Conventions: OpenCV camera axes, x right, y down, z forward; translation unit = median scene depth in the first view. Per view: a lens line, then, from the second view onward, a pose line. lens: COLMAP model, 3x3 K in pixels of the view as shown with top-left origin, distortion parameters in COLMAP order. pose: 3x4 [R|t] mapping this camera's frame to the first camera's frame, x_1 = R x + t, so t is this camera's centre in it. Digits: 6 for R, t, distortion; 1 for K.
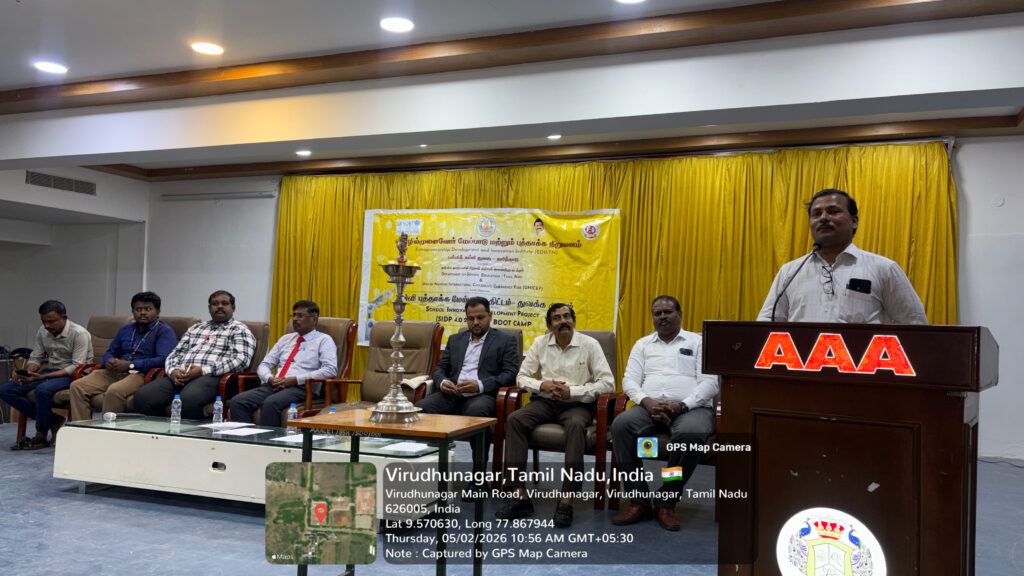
lens RADIAL K [[758.4, 0, 512.4], [0, 758.4, 288.2], [0, 0, 1]] dist [0.007153, 0.000763]
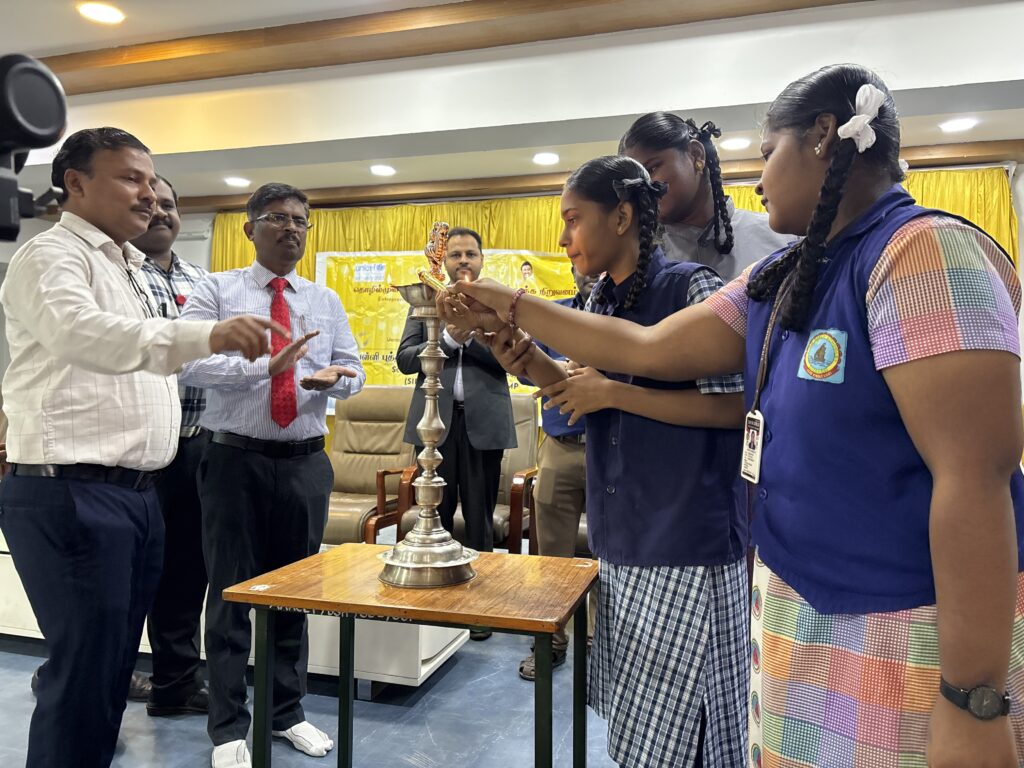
lens RADIAL K [[780.7, 0, 511.8], [0, 780.7, 384.2], [0, 0, 1]] dist [0.000993, 0.000681]
pose [[0.998028, -0.010925, 0.061805, -0.036094], [0.008010, 0.998853, 0.047207, 0.003599], [-0.062250, -0.046619, 0.996971, 0.126269]]
